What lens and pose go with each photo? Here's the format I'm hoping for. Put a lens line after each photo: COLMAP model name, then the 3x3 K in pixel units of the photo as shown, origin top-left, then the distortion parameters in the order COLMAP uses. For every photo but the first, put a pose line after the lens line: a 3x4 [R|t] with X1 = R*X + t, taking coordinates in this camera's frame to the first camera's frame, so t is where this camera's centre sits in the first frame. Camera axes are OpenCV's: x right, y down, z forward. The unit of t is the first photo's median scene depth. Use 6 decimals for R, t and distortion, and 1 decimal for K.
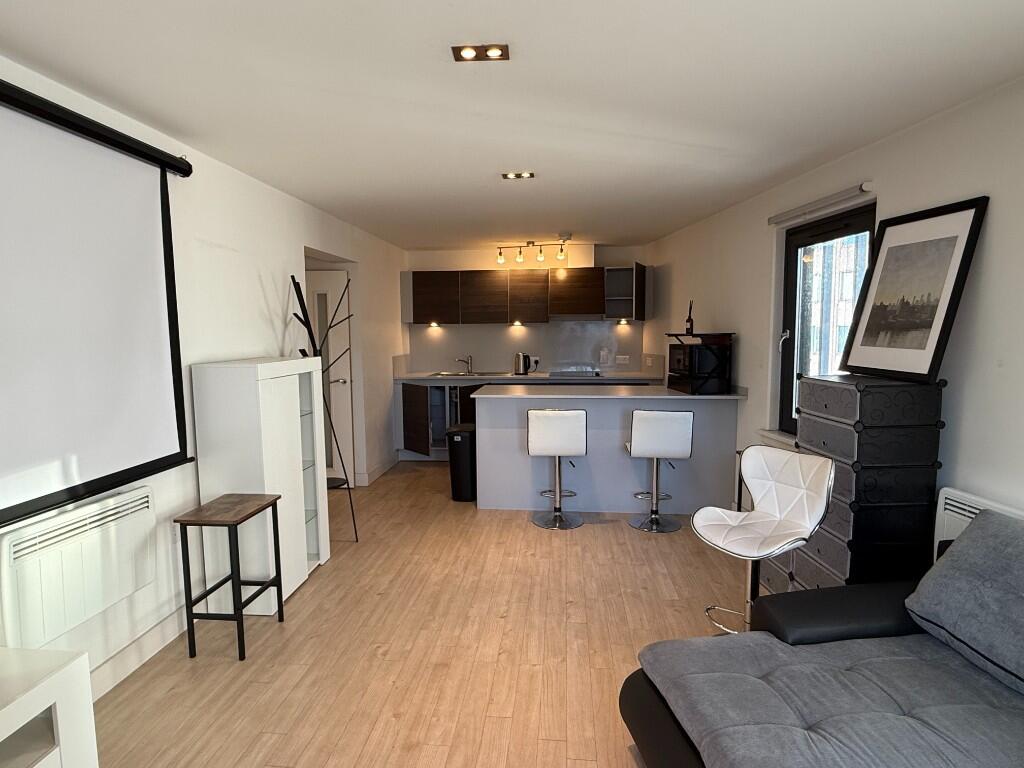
lens RADIAL K [[570.0, 0, 513.2], [0, 570.0, 384.8], [0, 0, 1]] dist [-0.002392, -0.001059]
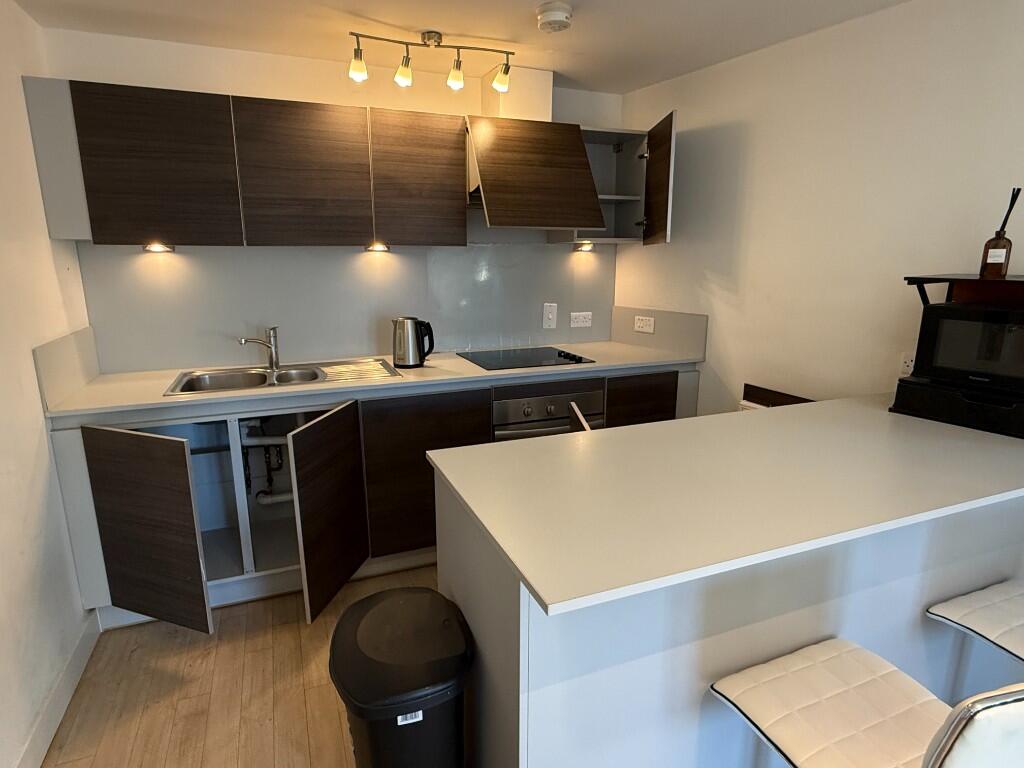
lens RADIAL K [[570.0, 0, 508.0], [0, 570.0, 386.4], [0, 0, 1]] dist [-0.002392, -0.001059]
pose [[0.888346, -0.096411, 0.448939, -0.117198], [0.039531, 0.990137, 0.134412, -0.059073], [-0.457470, -0.101657, 0.883395, 0.582387]]
